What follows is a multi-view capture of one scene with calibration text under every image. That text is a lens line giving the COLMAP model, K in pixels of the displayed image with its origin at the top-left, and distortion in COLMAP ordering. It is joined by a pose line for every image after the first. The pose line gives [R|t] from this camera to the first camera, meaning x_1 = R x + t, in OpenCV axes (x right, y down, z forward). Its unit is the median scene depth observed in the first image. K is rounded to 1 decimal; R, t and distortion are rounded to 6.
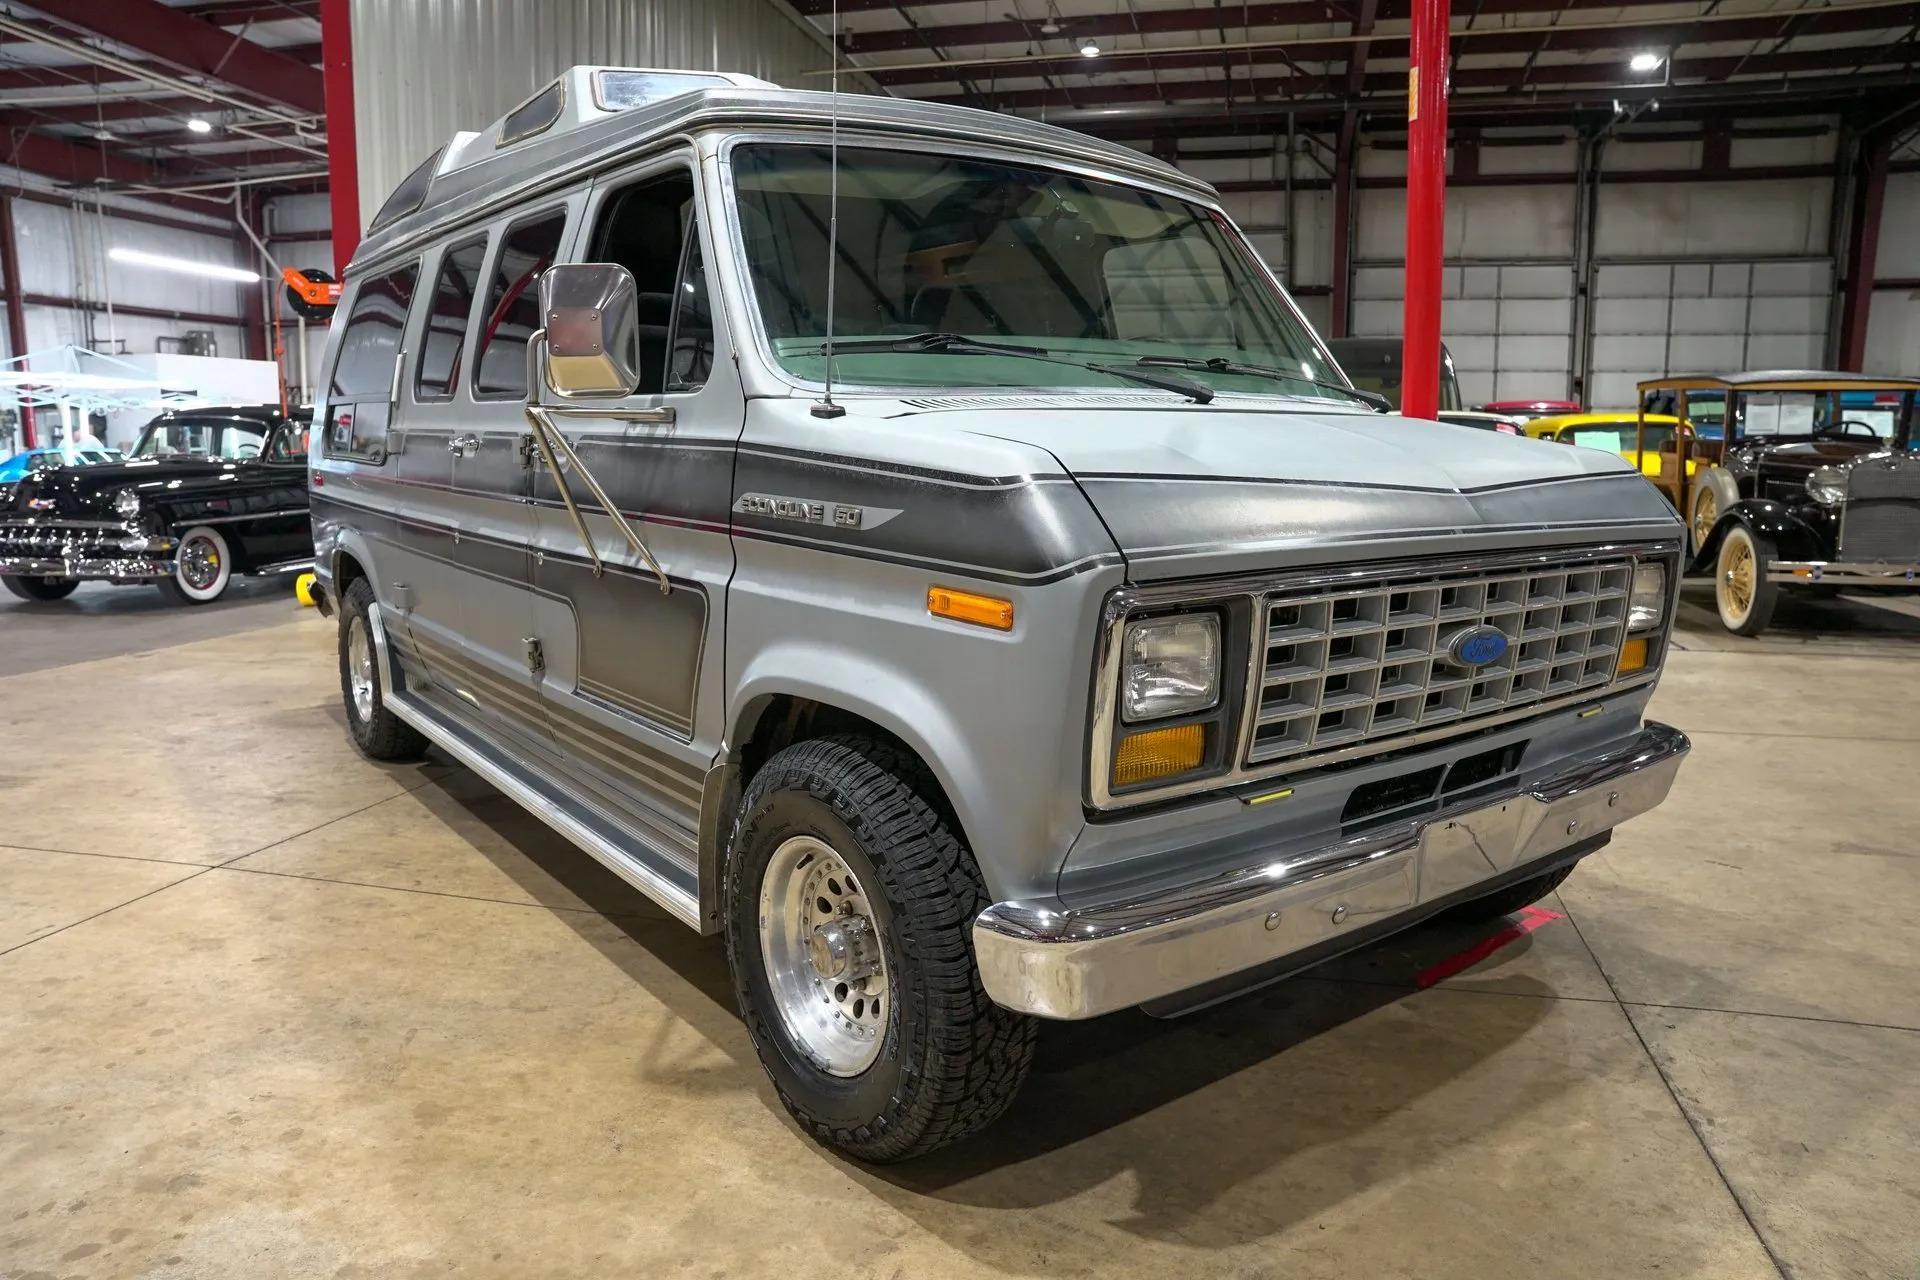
lens RADIAL K [[1312.6, 0, 966.7], [0, 1312.6, 642.5], [0, 0, 1]] dist [-0.131954, 0.100960]
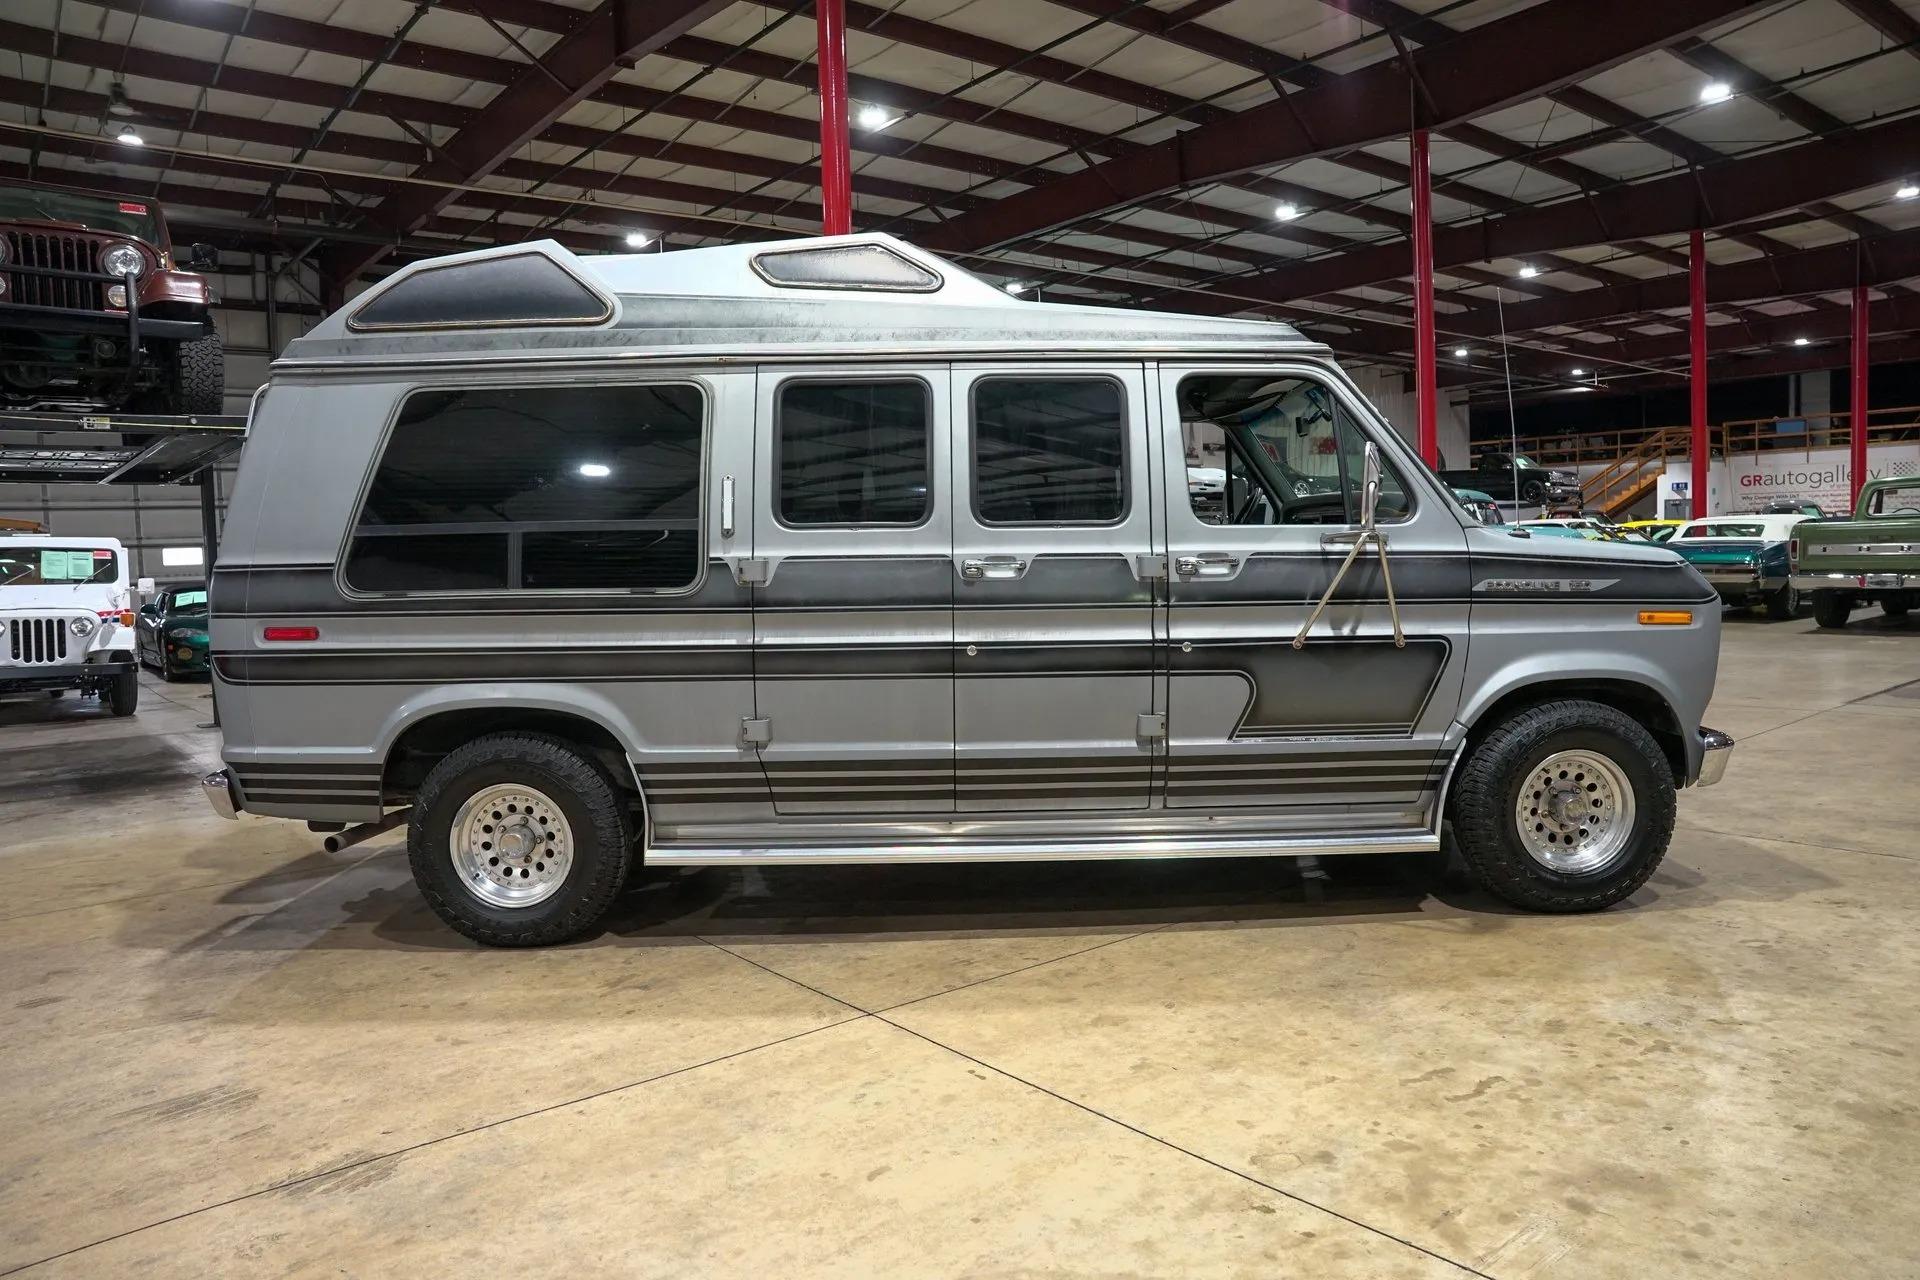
lens RADIAL K [[1312.6, 0, 950.0], [0, 1312.6, 631.4], [0, 0, 1]] dist [-0.131954, 0.100960]
pose [[0.599562, -0.070290, 0.797236, -1.858142], [0.151716, 0.988056, -0.026984, -0.098352], [-0.785817, 0.137132, 0.603065, 0.472127]]
